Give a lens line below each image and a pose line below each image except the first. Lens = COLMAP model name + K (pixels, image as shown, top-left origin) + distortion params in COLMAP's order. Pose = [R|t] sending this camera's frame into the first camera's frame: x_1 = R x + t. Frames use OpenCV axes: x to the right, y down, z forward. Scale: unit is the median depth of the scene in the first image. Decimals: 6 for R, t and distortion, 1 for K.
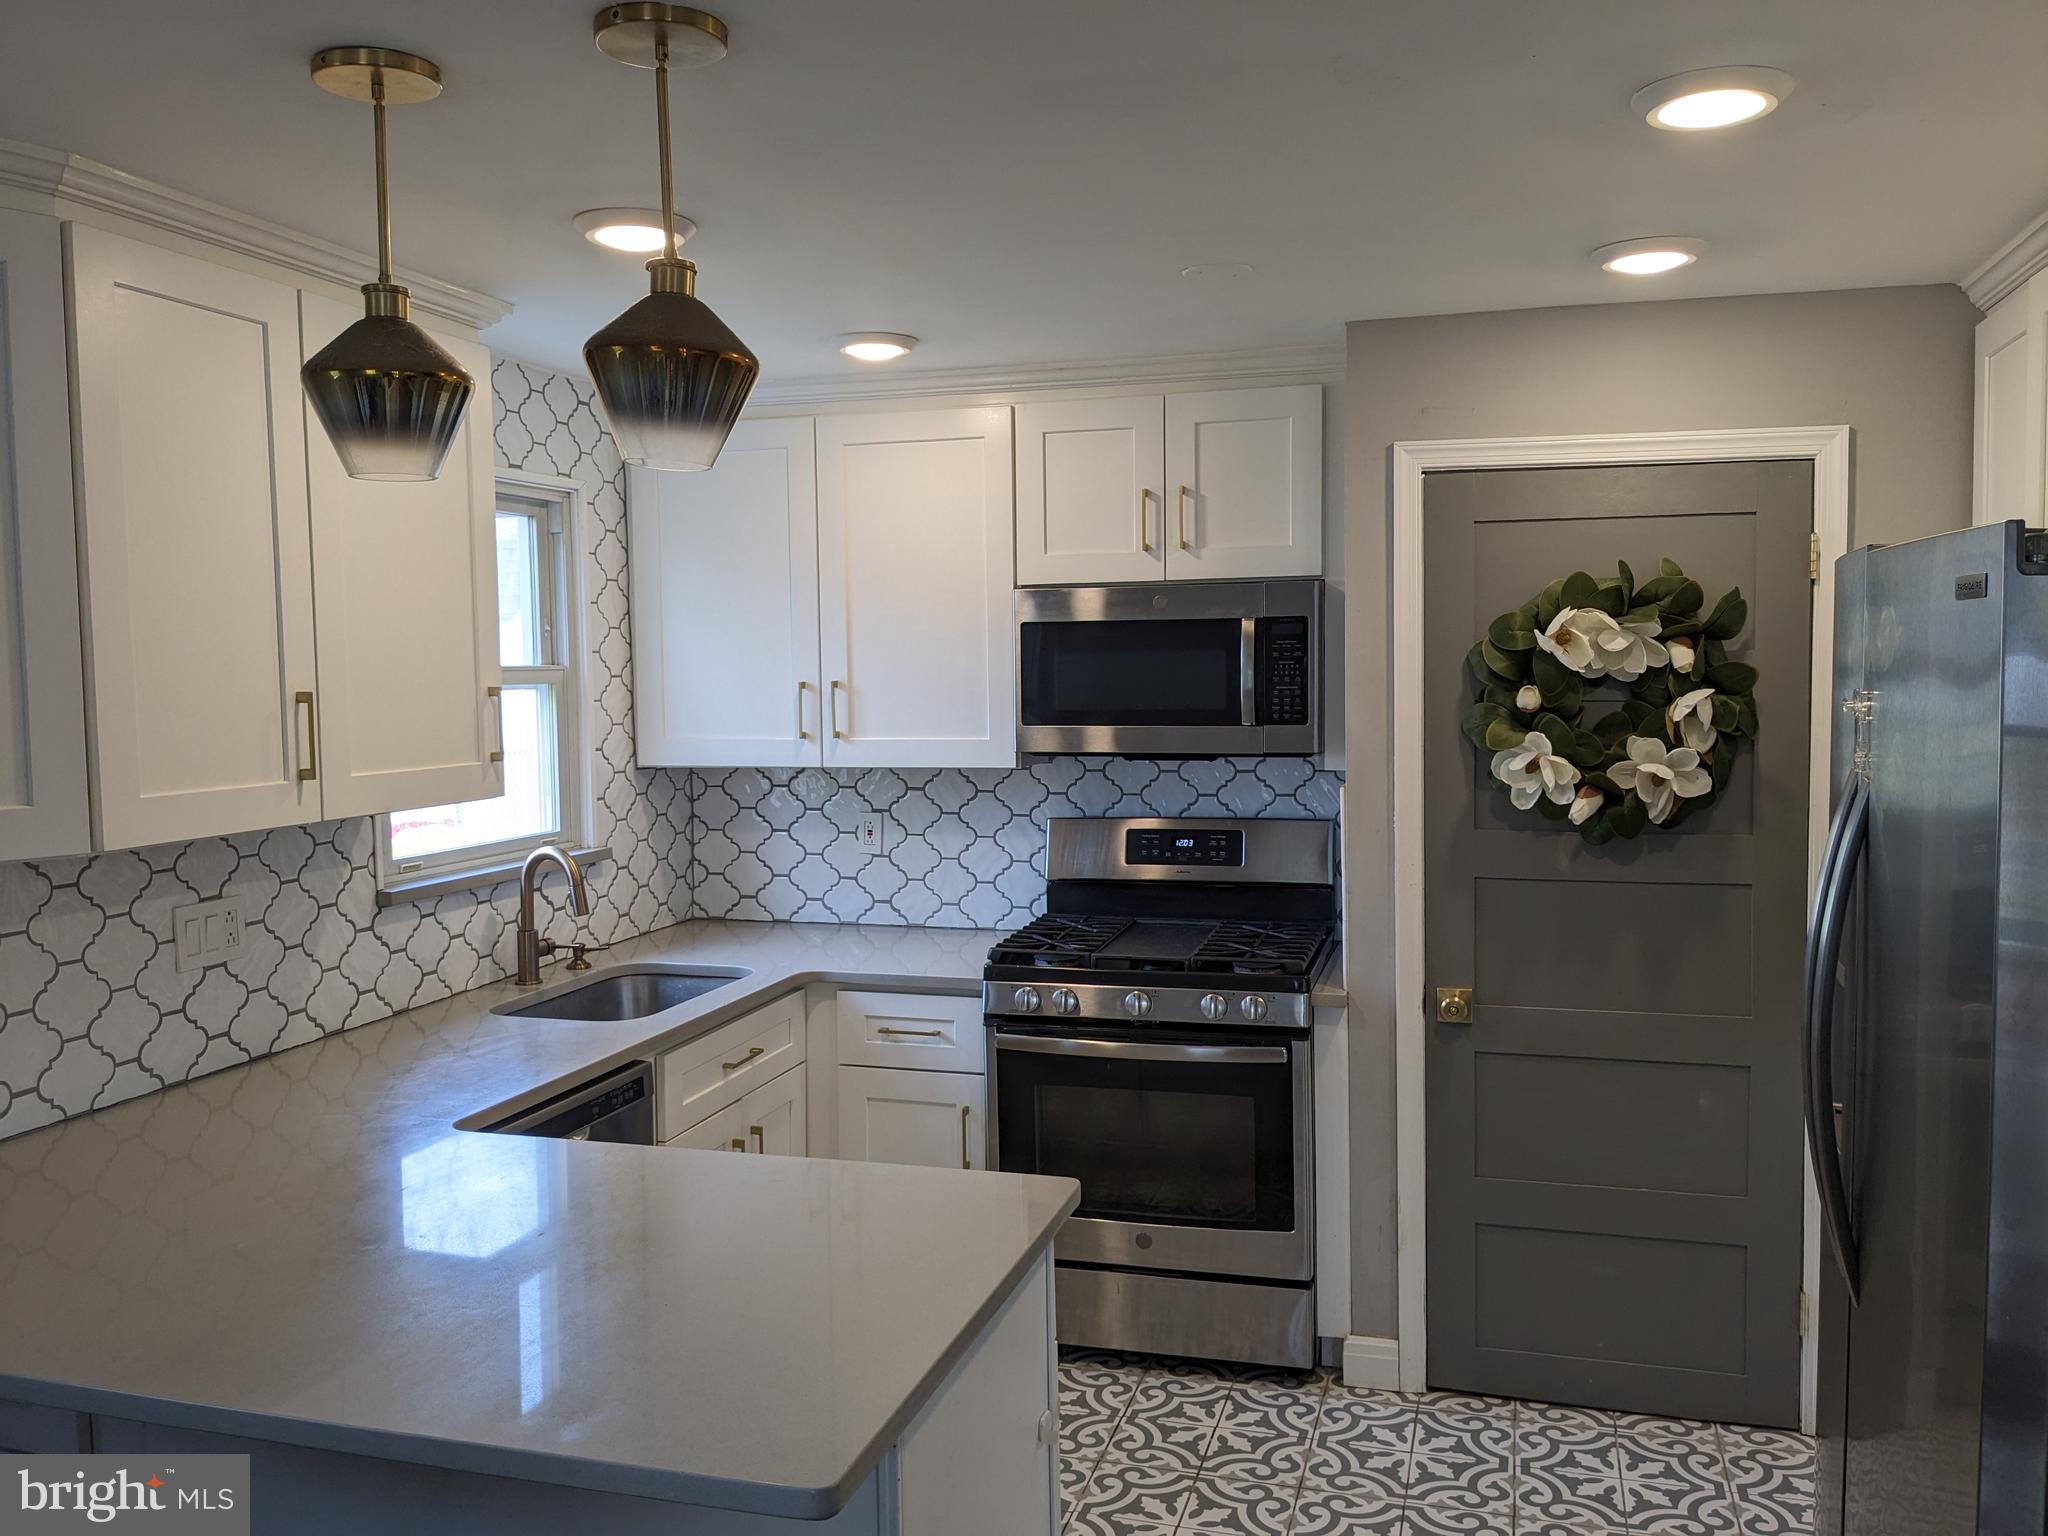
lens RADIAL K [[1614.2, 0, 1027.7], [0, 1614.2, 756.2], [0, 0, 1]] dist [0.050008, -0.217786]
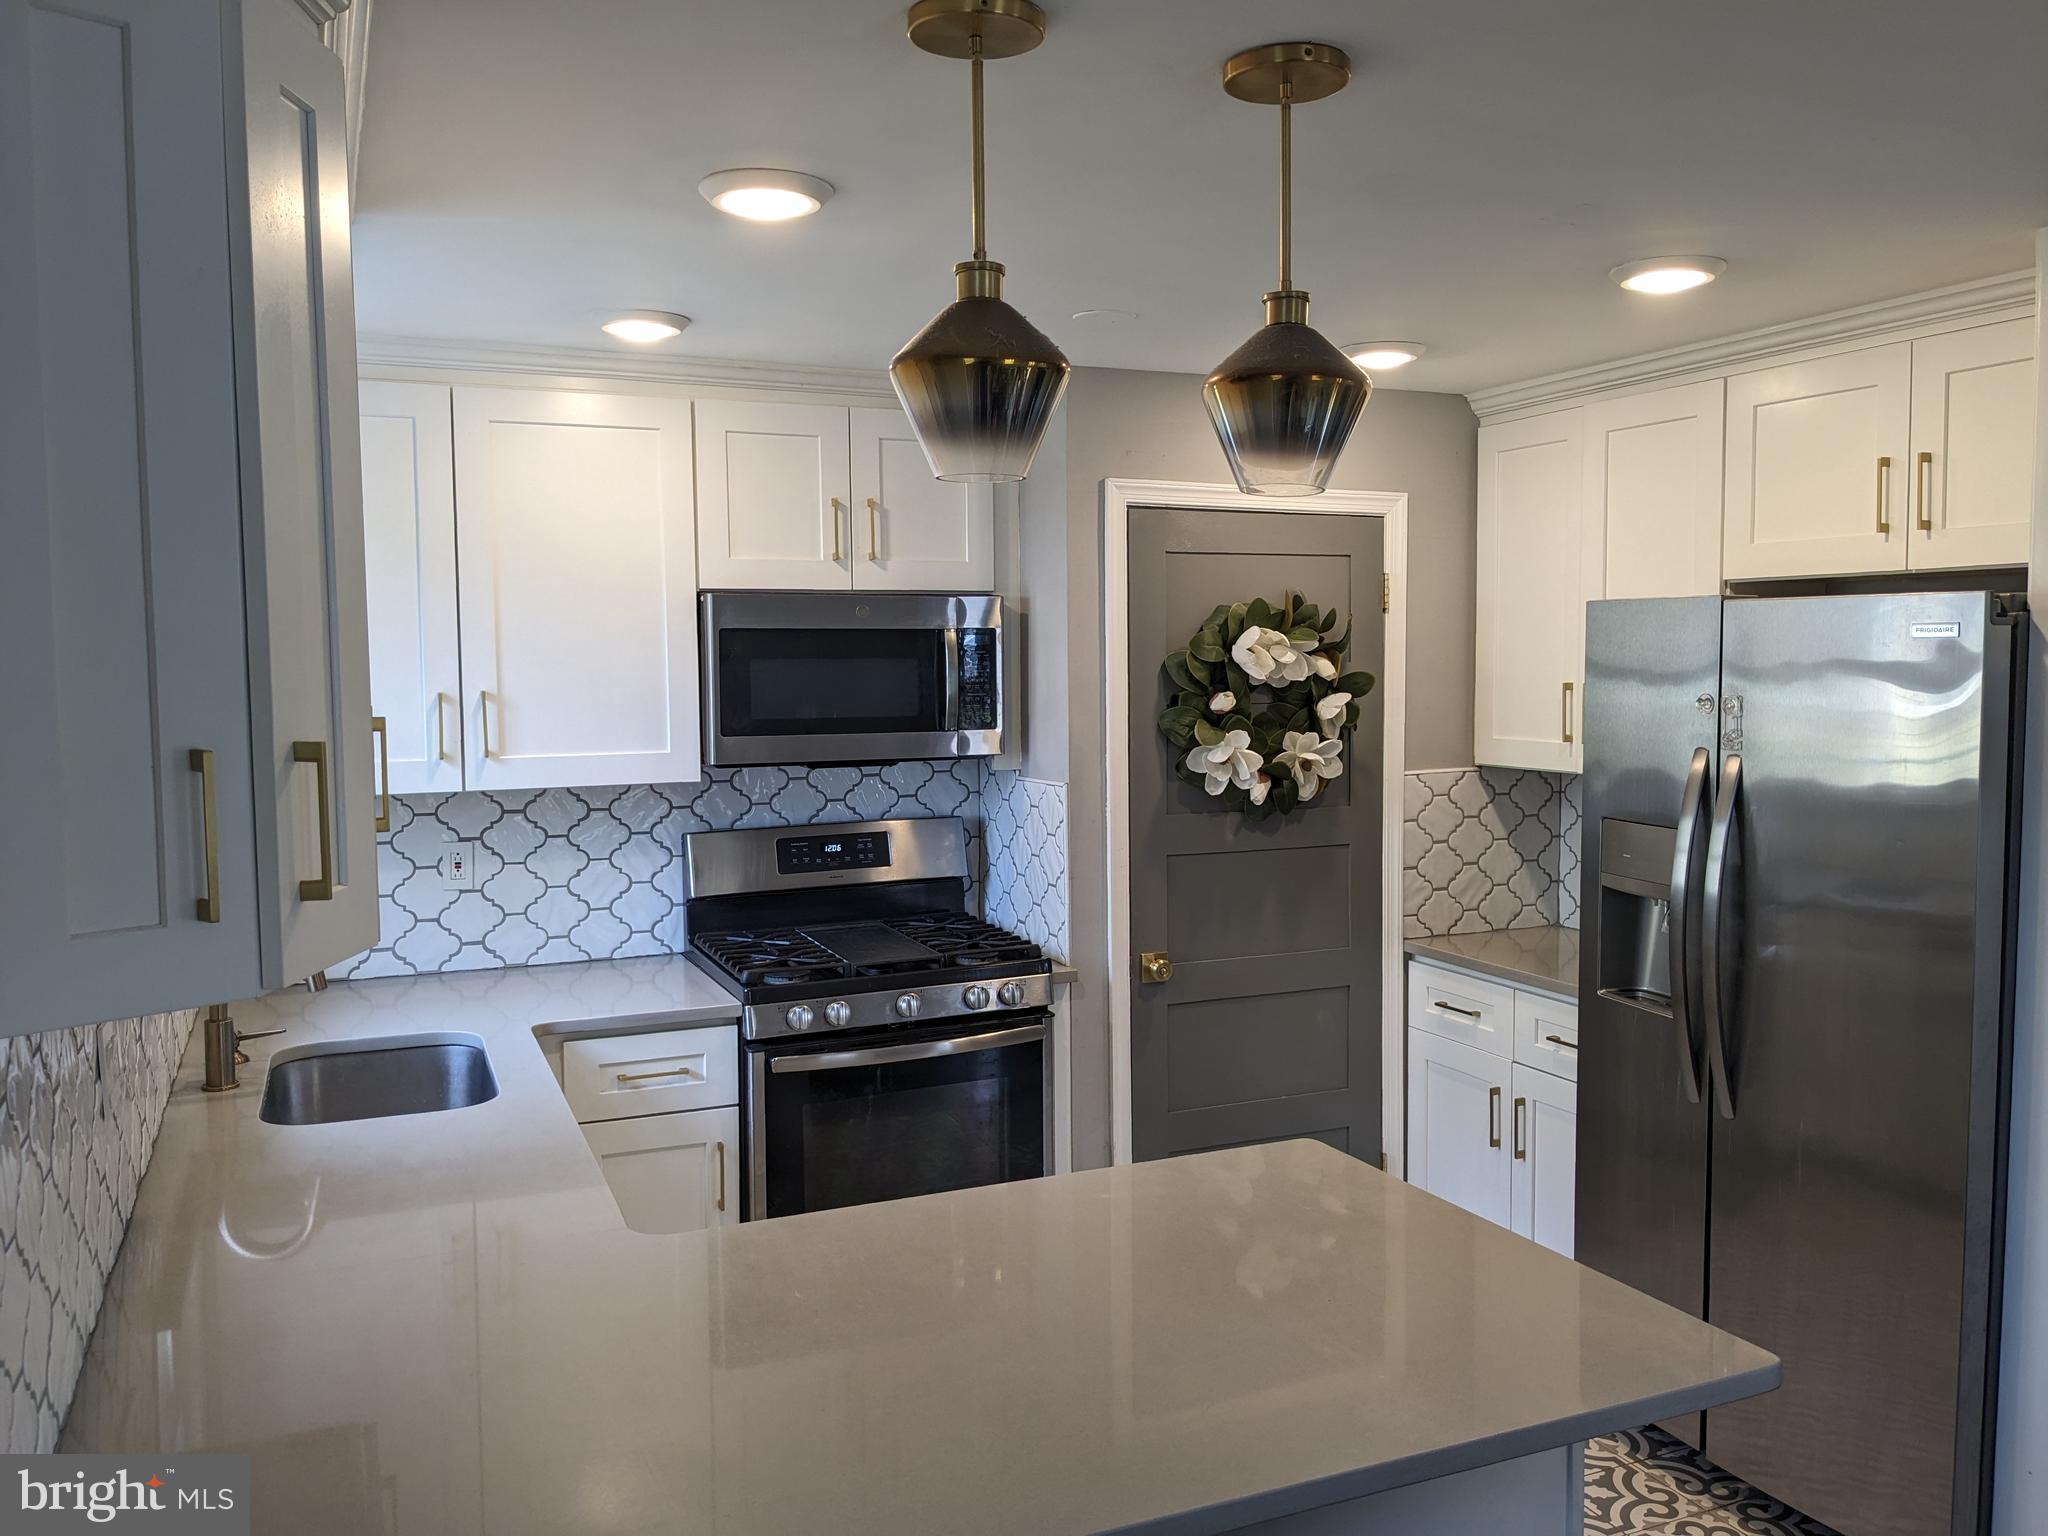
lens RADIAL K [[1580.9, 0, 1049.2], [0, 1580.9, 748.4], [0, 0, 1]] dist [0.078605, -0.138204]
pose [[0.753327, -0.029348, 0.656991, -0.537280], [0.034401, 0.999395, 0.005198, -0.011219], [-0.656746, 0.018686, 0.753880, 0.189709]]
